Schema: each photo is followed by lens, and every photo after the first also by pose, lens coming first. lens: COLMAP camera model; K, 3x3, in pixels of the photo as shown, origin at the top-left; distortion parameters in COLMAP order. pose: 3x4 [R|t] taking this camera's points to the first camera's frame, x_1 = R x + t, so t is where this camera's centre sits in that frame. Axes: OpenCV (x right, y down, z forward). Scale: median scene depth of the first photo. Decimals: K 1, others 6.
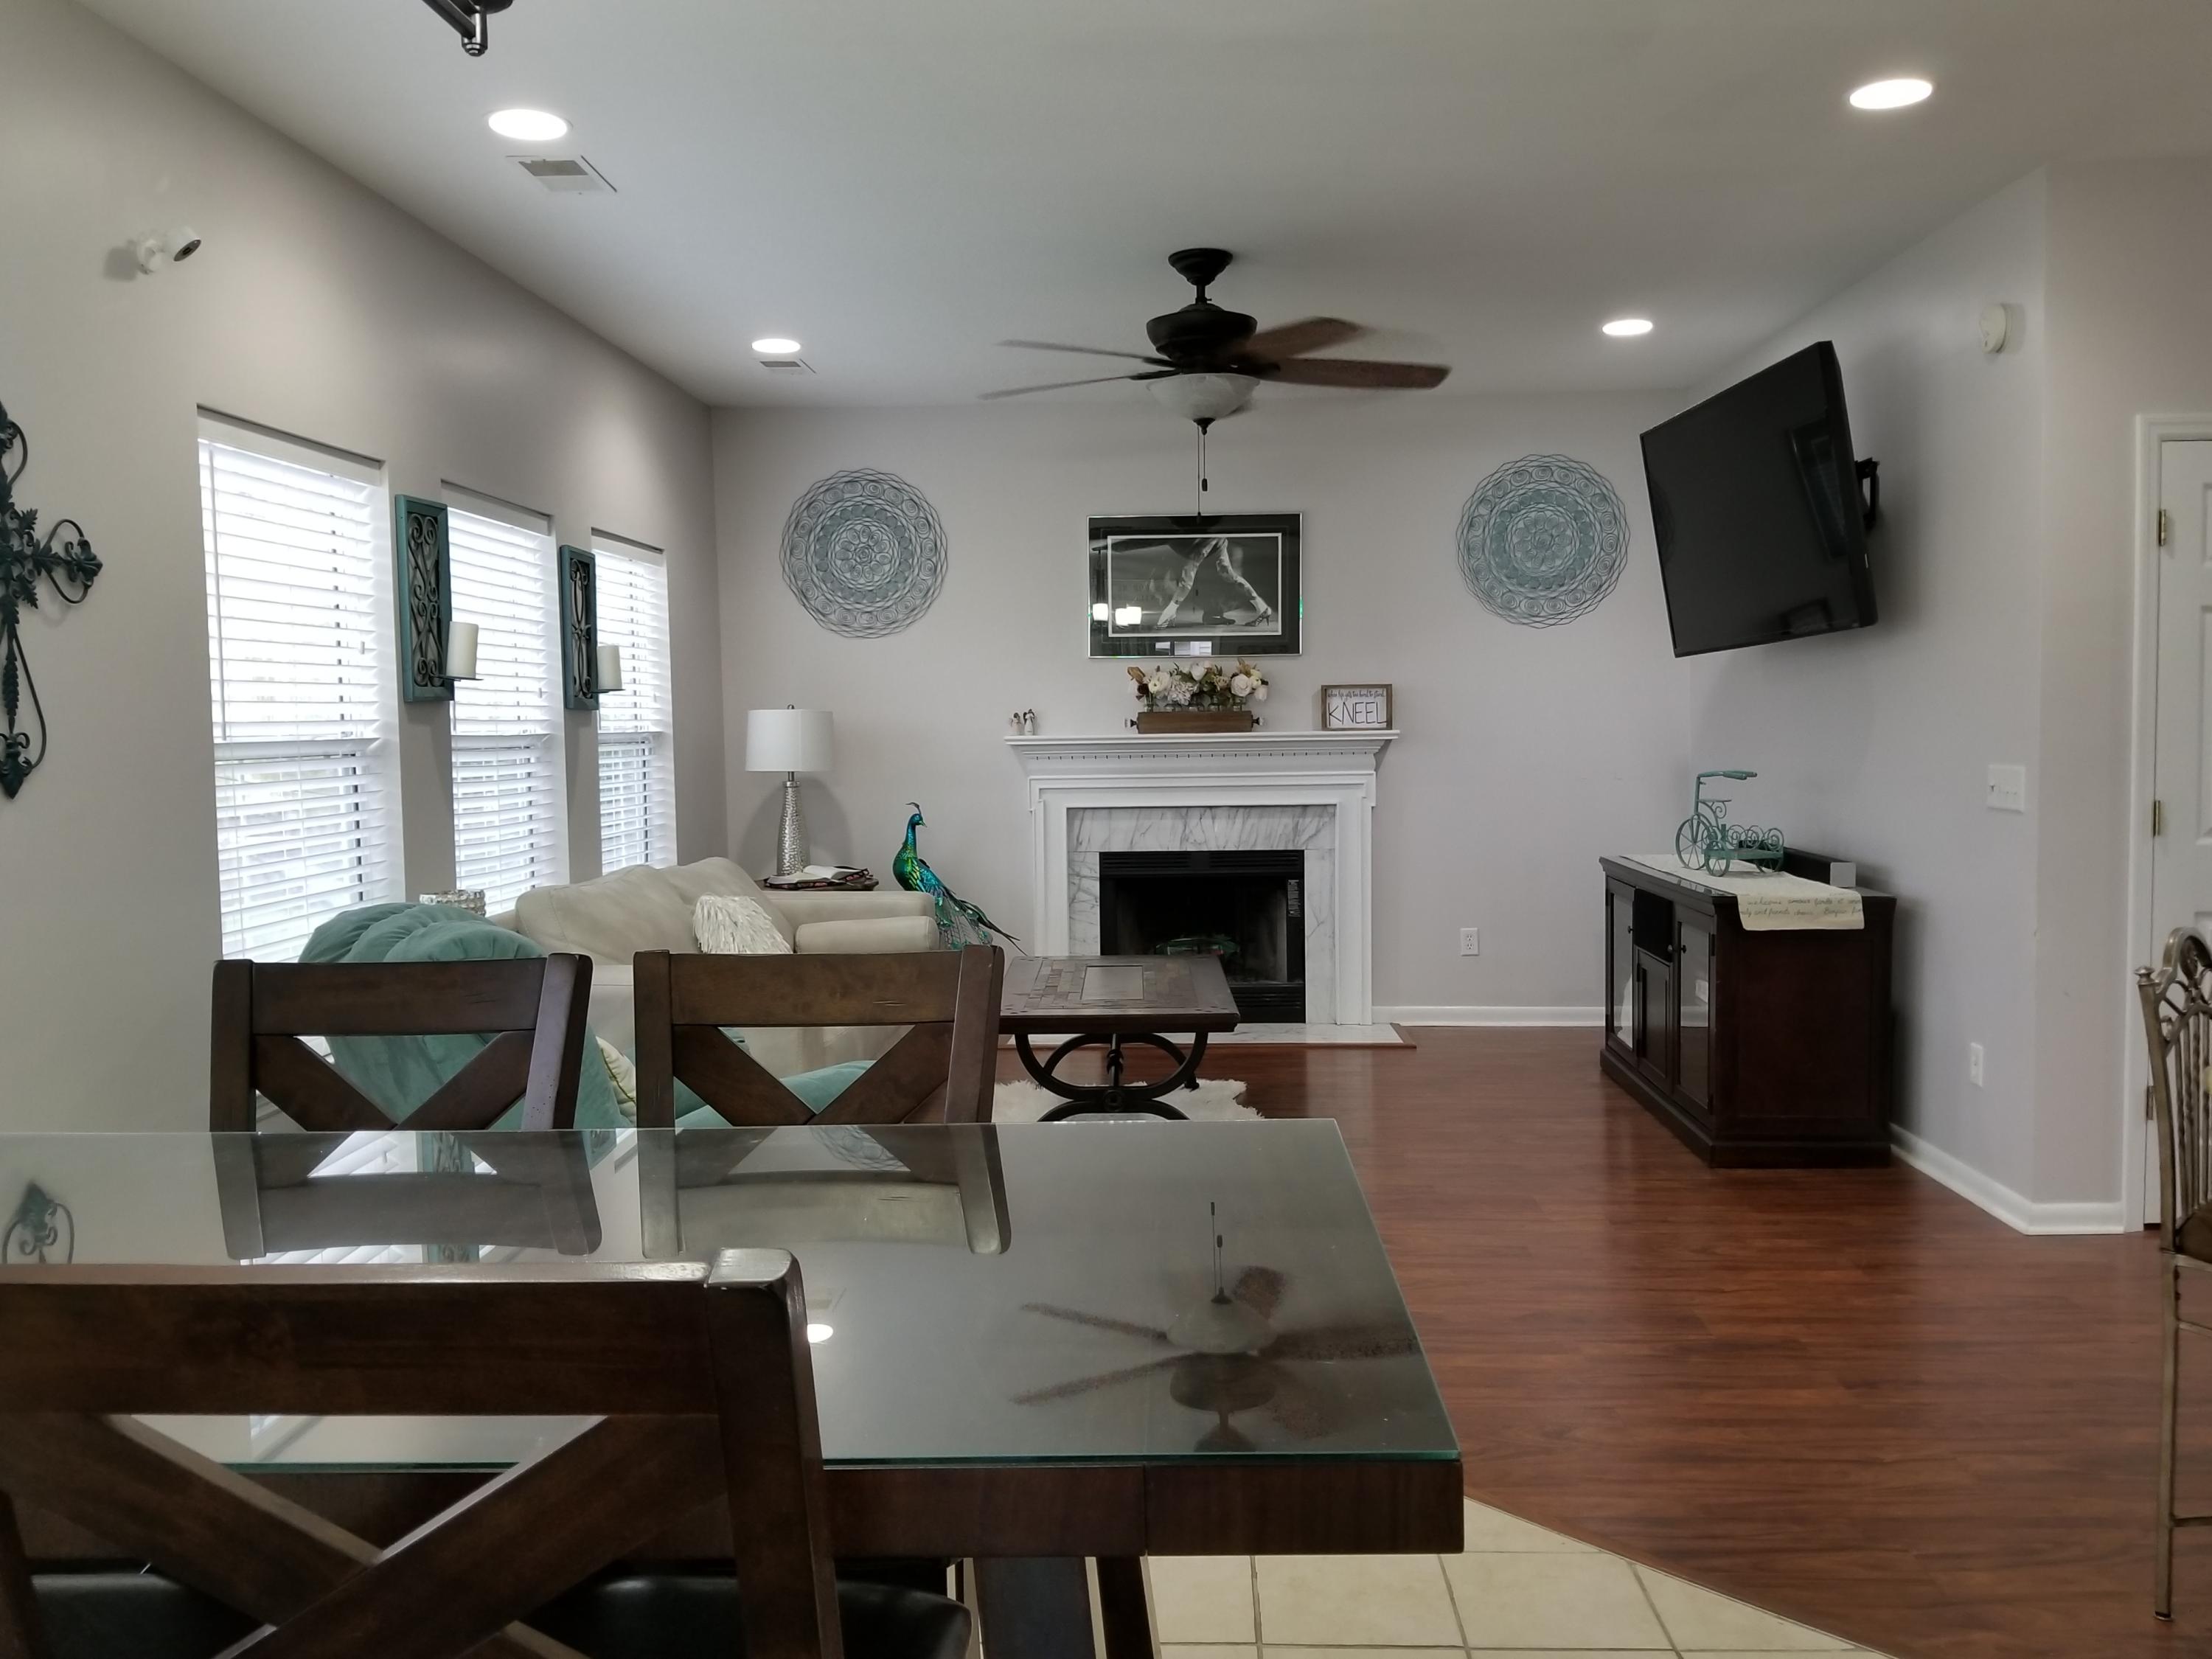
lens RADIAL K [[1752.0, 0, 1121.3], [0, 1752.0, 832.6], [0, 0, 1]] dist [0.112977, -0.218636]
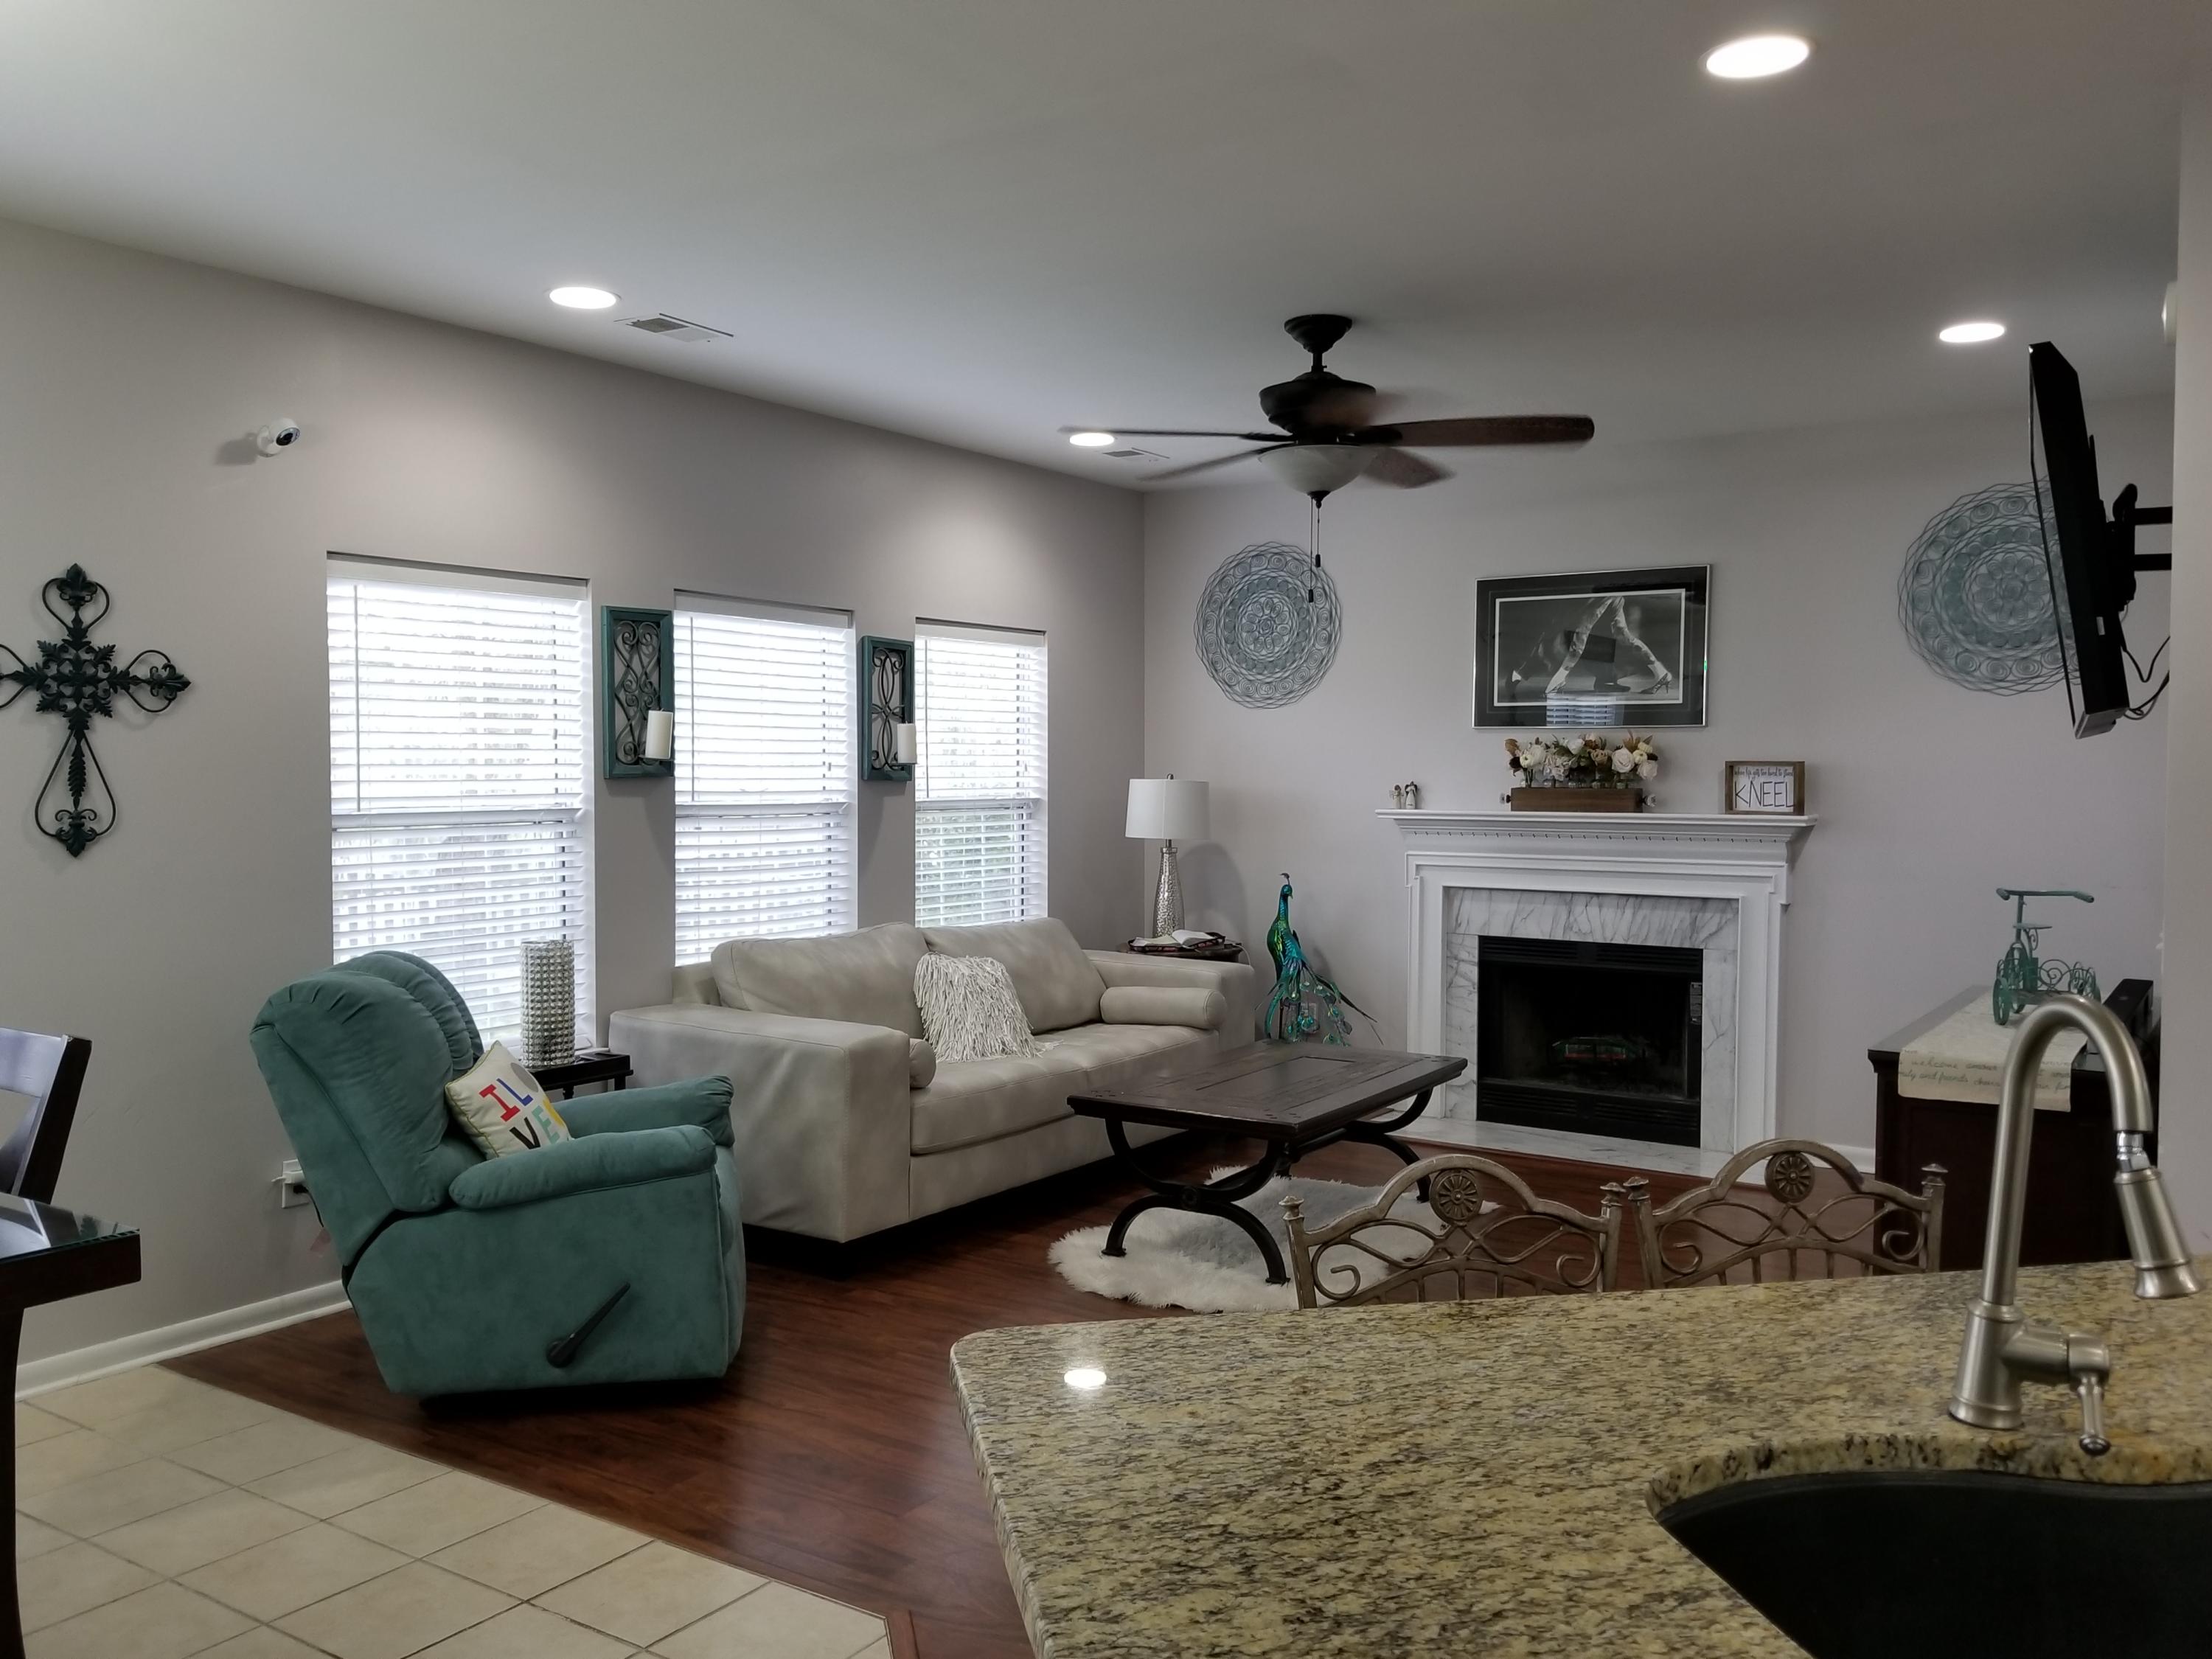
lens RADIAL K [[1752.0, 0, 1121.3], [0, 1752.0, 832.6], [0, 0, 1]] dist [0.112977, -0.218636]
pose [[0.856790, 0.036069, -0.514402, 0.311806], [-0.048161, 0.998788, -0.010184, -0.025463], [0.513411, 0.033500, 0.857489, 0.096031]]
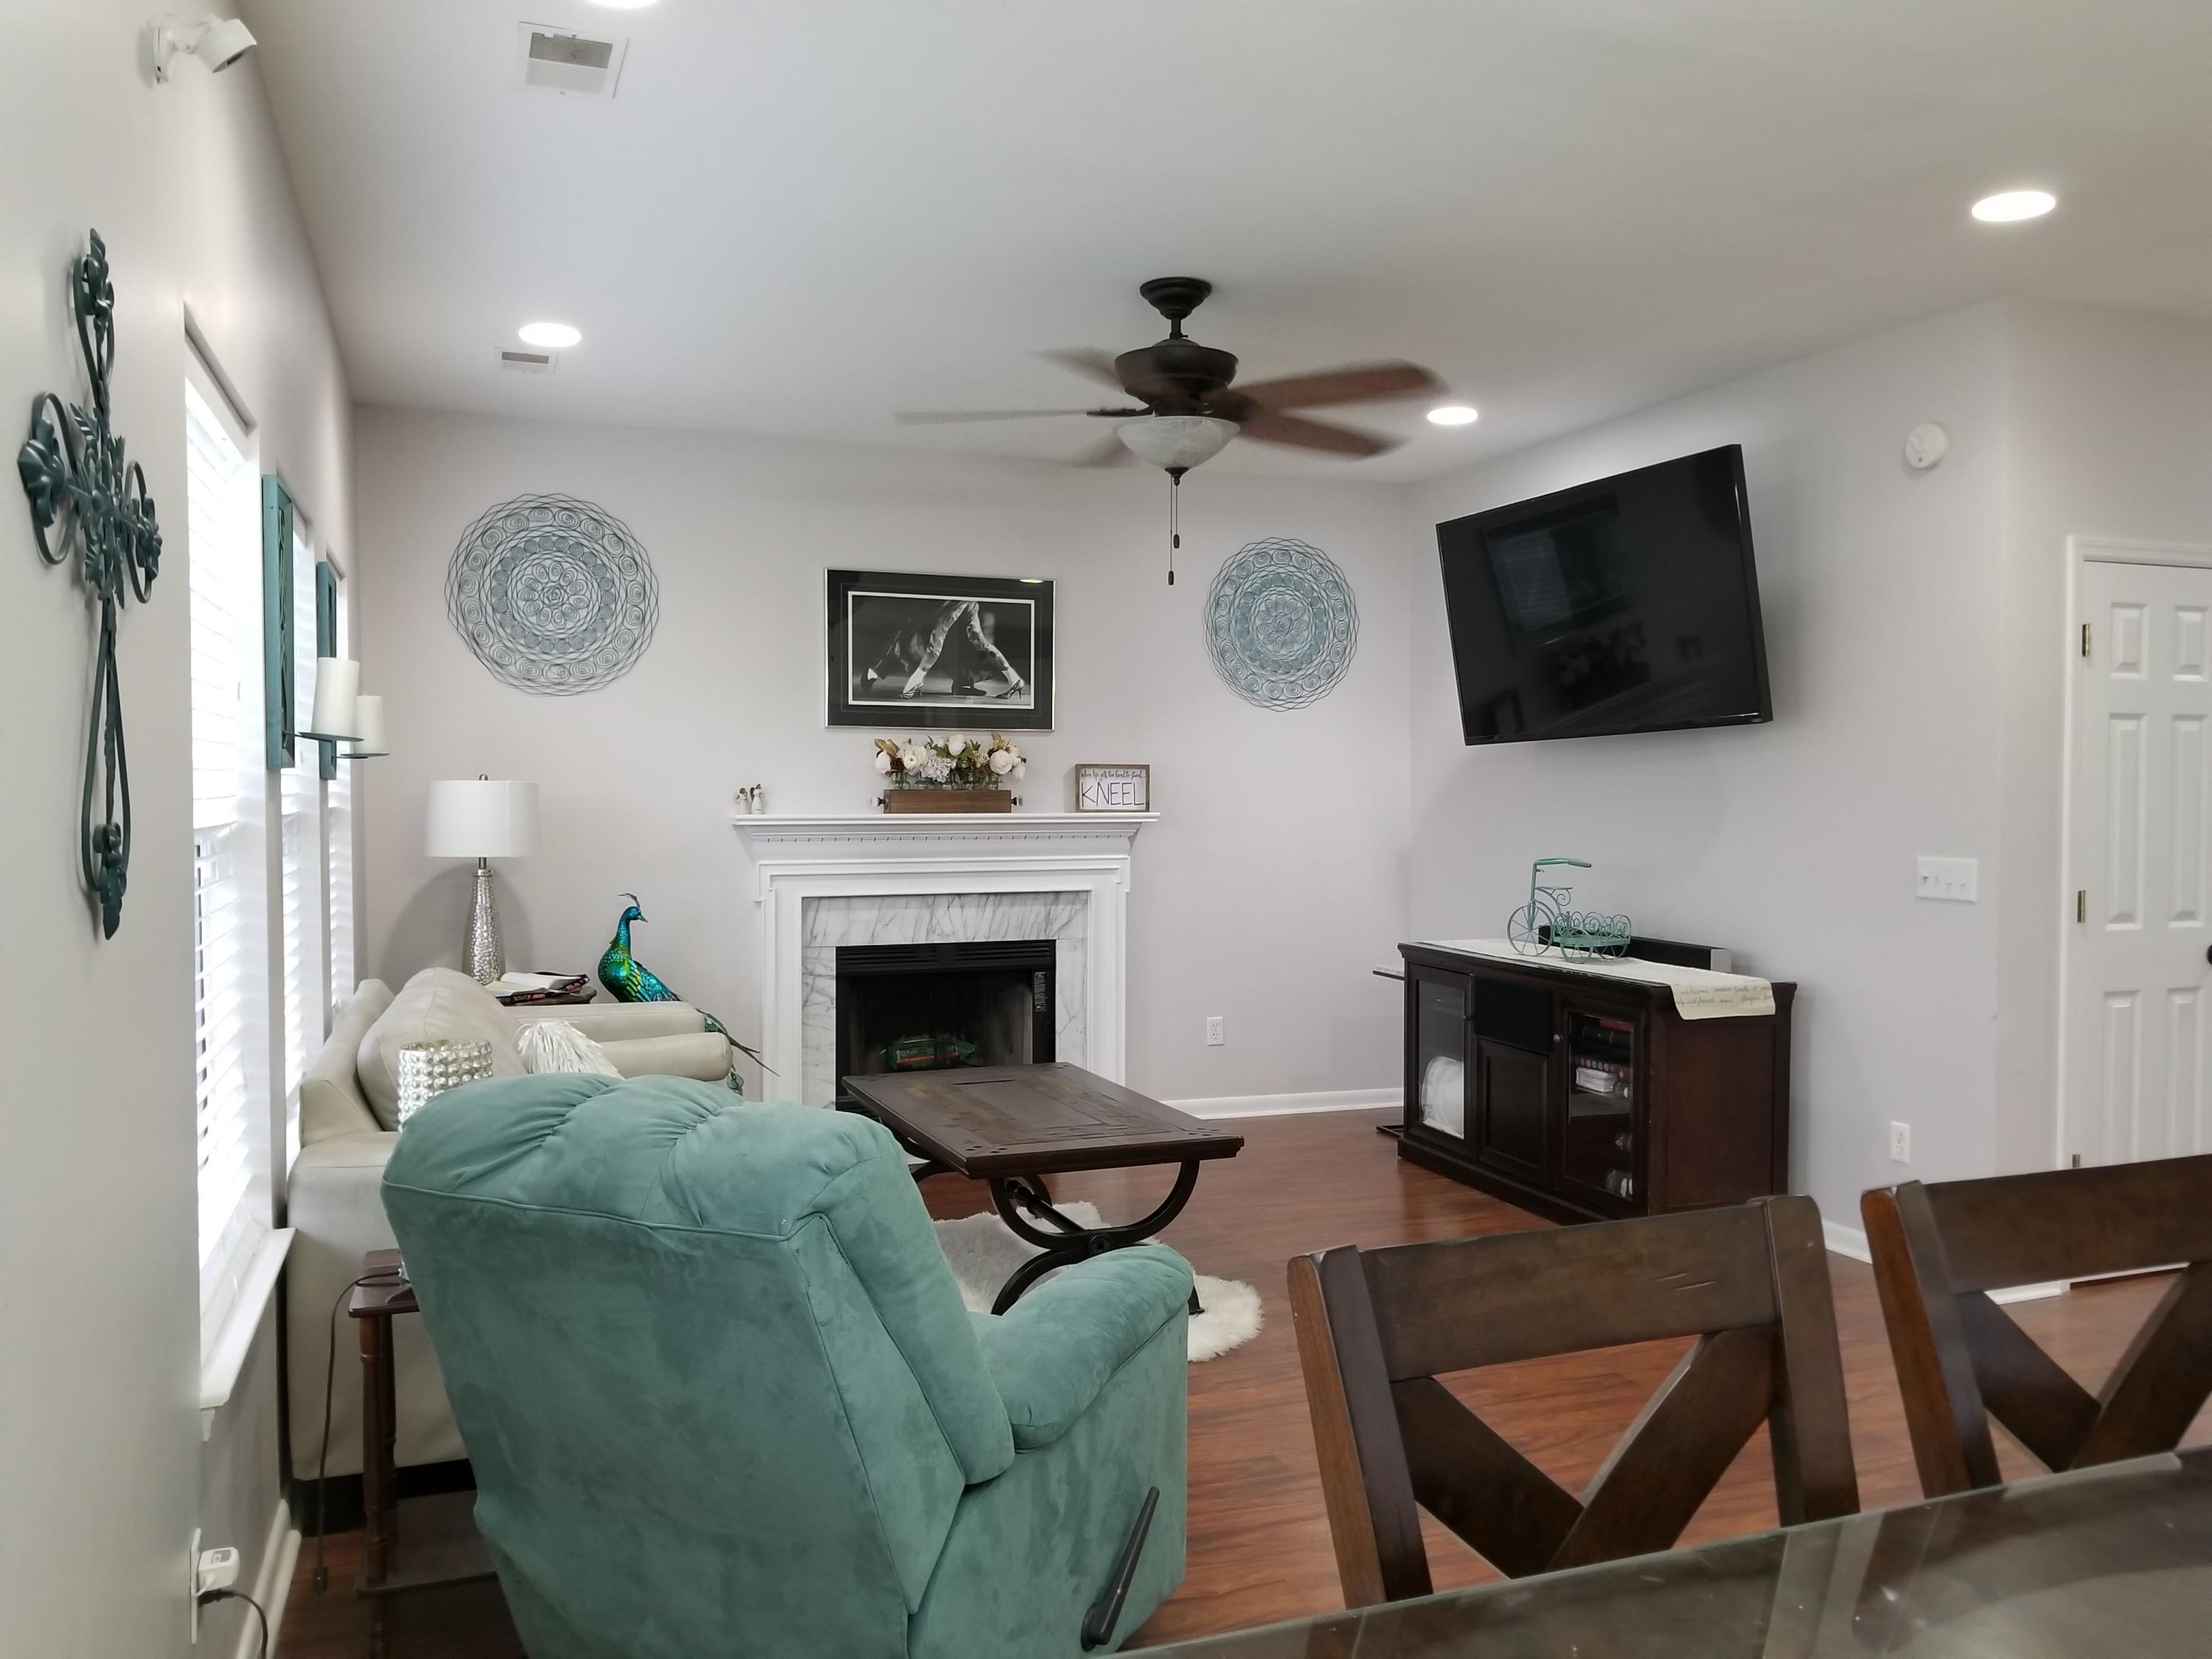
lens RADIAL K [[1713.4, 0, 1128.5], [0, 1713.4, 841.9], [0, 0, 1]] dist [0.109422, -0.200546]
pose [[0.921327, 0.002657, 0.388779, -0.217937], [0.011343, 0.999367, -0.033711, -0.011127], [-0.388622, 0.035468, 0.920714, 0.146732]]
